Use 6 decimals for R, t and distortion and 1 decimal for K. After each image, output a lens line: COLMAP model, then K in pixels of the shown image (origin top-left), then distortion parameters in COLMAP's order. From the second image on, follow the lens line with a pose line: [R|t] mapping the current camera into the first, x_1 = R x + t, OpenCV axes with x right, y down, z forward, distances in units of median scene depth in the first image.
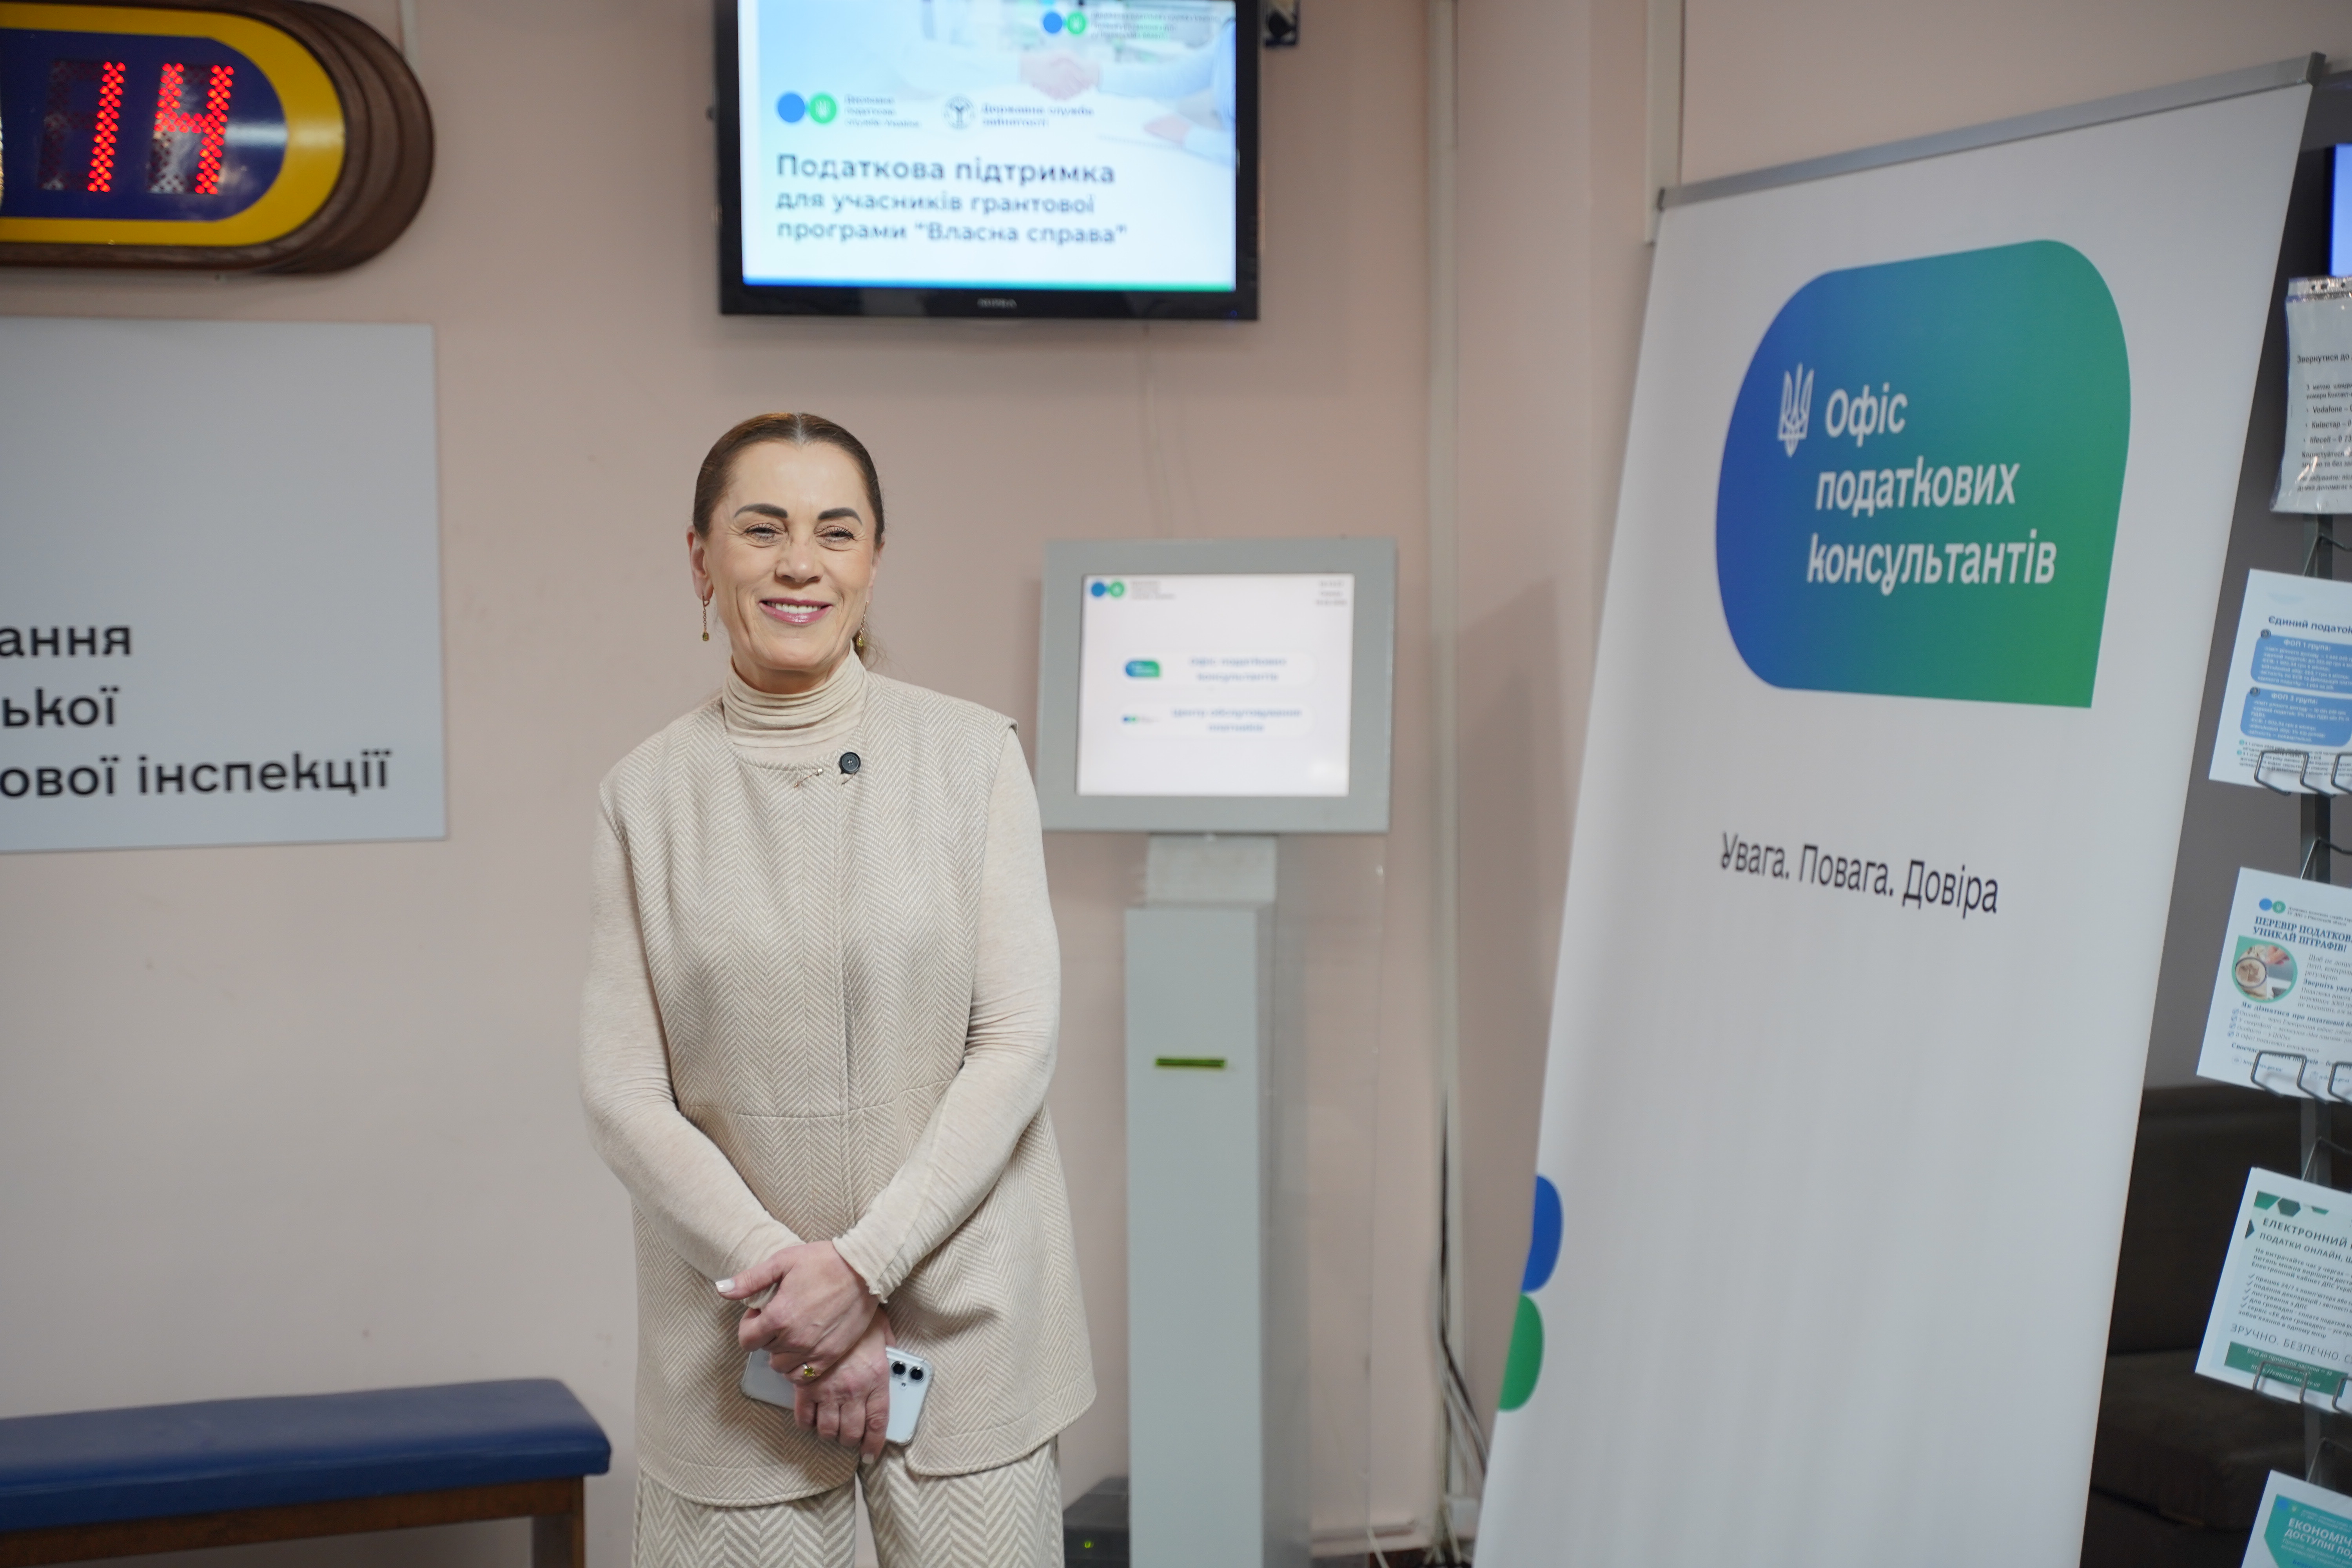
lens RADIAL K [[4306.3, 0, 1176.0], [0, 4306.3, 784.0], [0, 0, 1]] dist [0.244129, -0.100012]
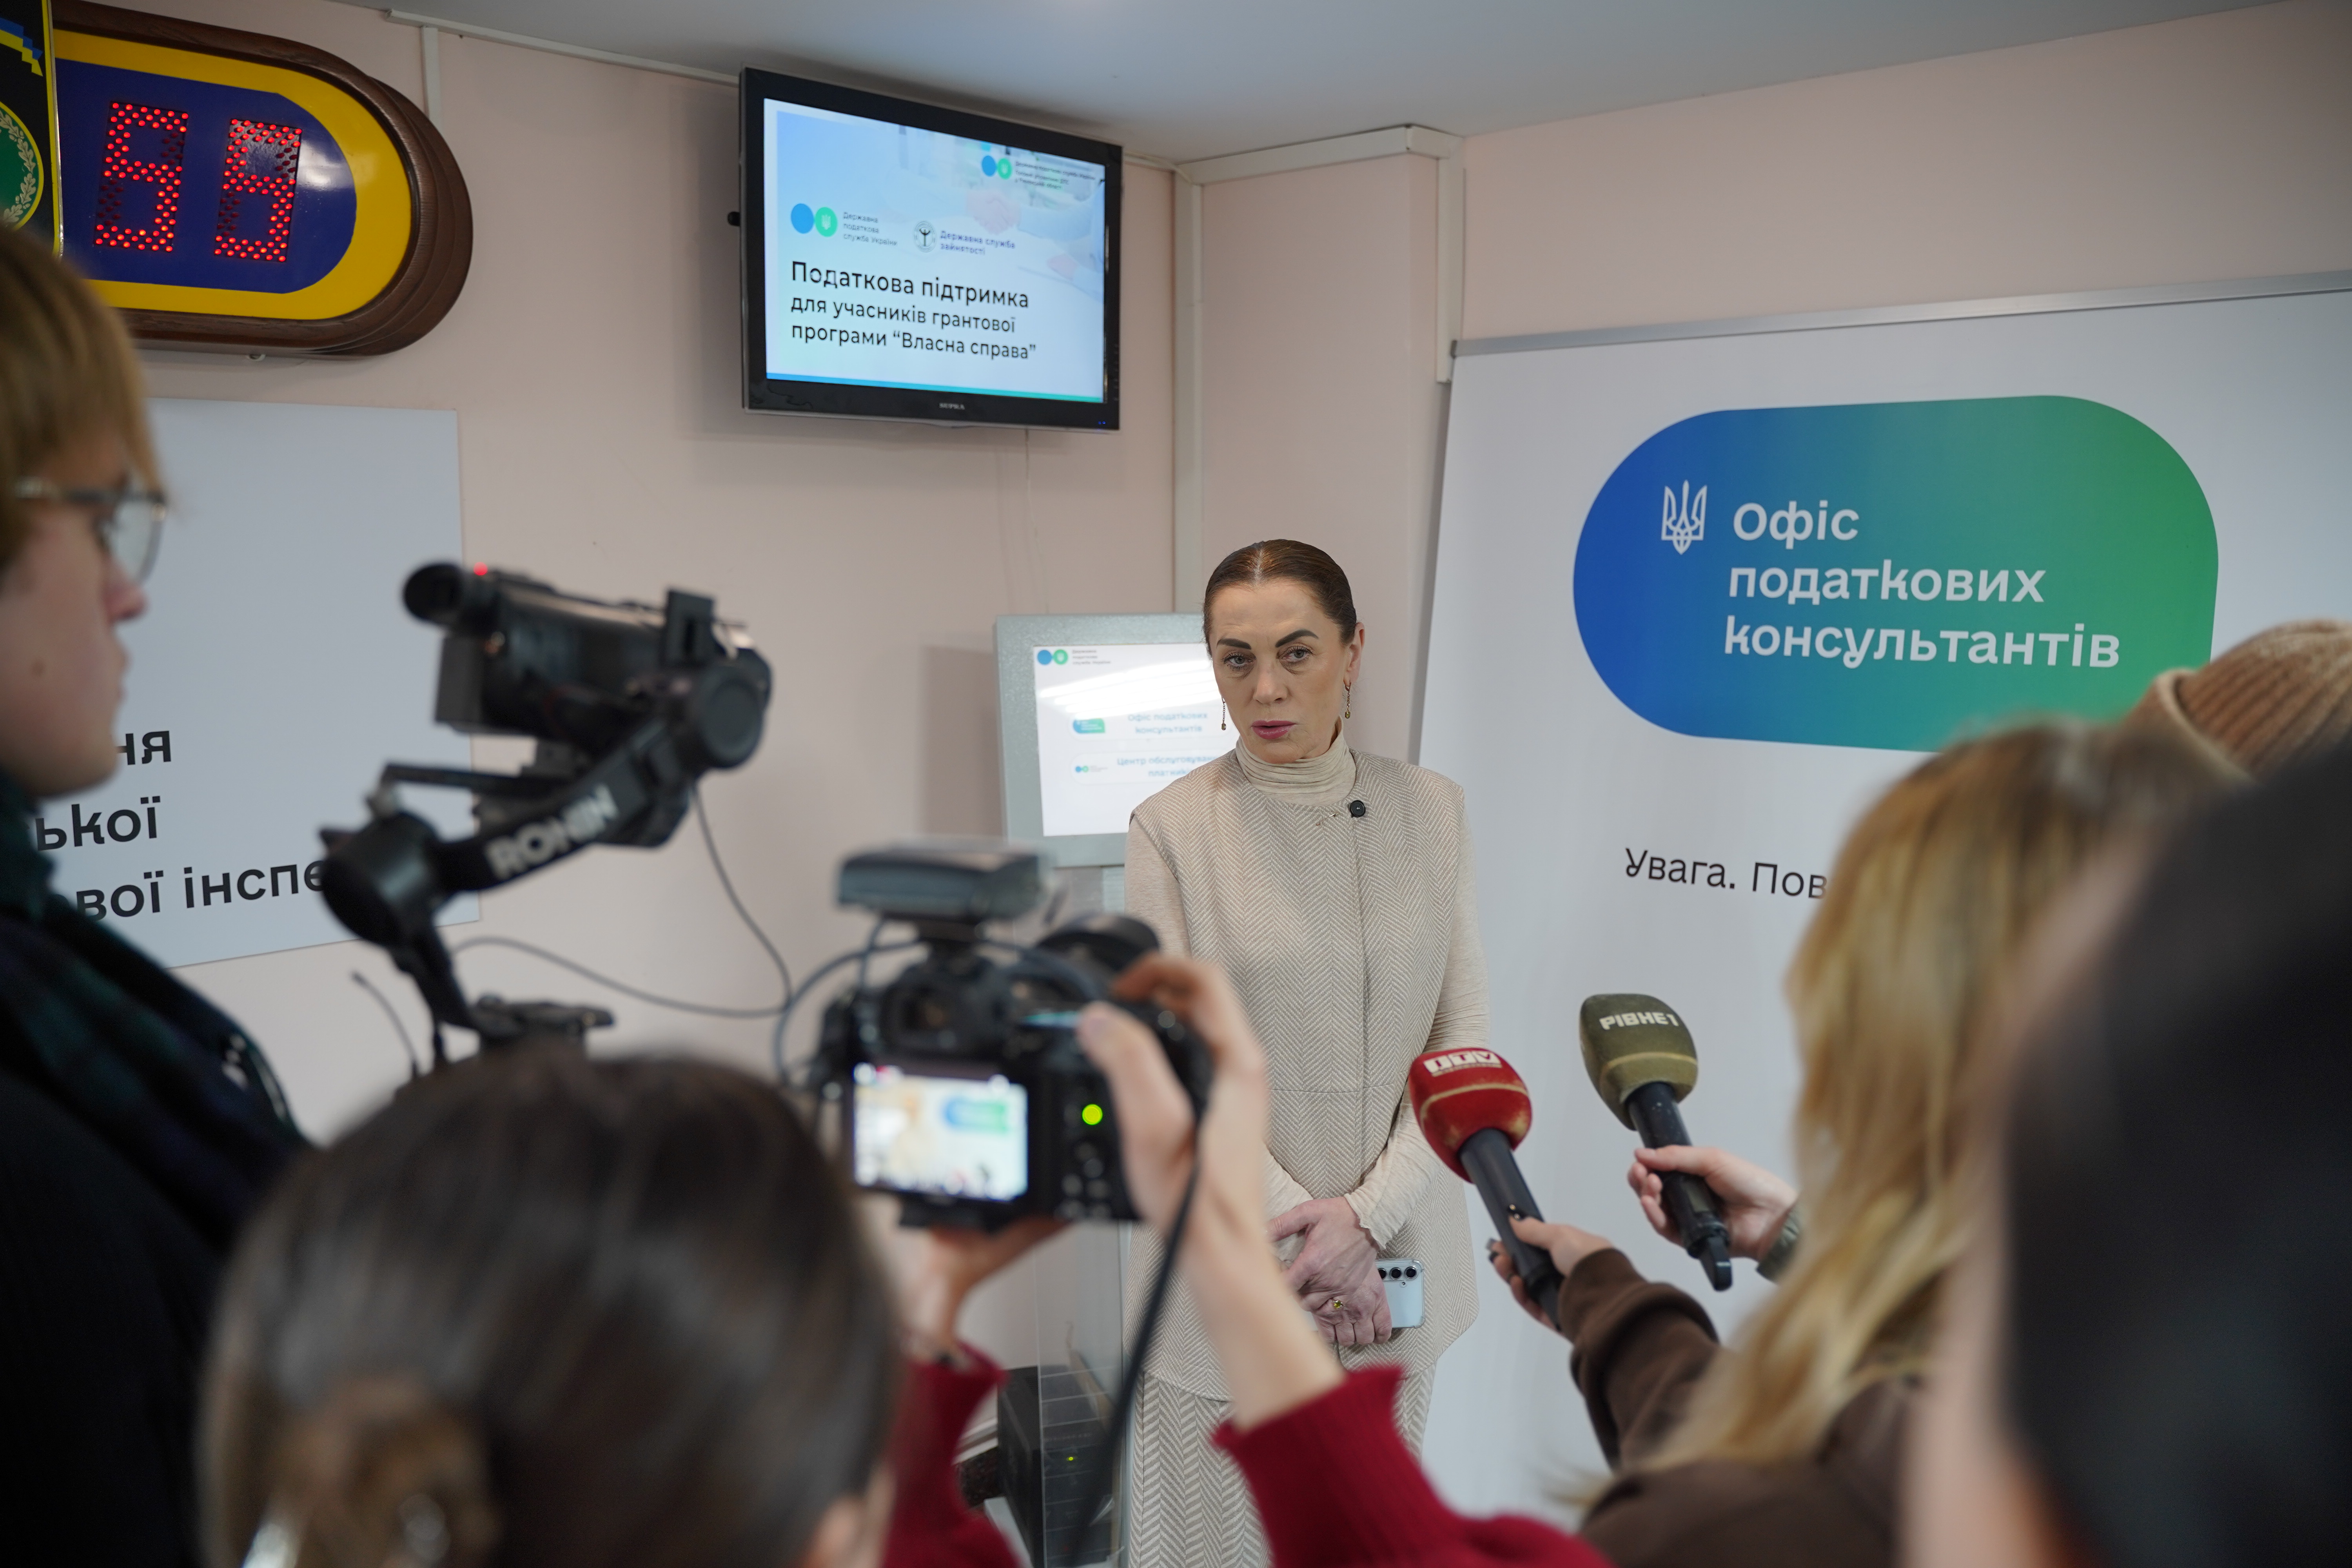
lens RADIAL K [[1969.8, 0, 1176.0], [0, 1969.8, 784.0], [0, 0, 1]] dist [-0.133410, 0.138743]
pose [[0.862322, -0.054953, 0.503370, -0.257511], [0.025360, 0.997533, 0.065457, -0.045433], [-0.505725, -0.043679, 0.861588, 0.532917]]
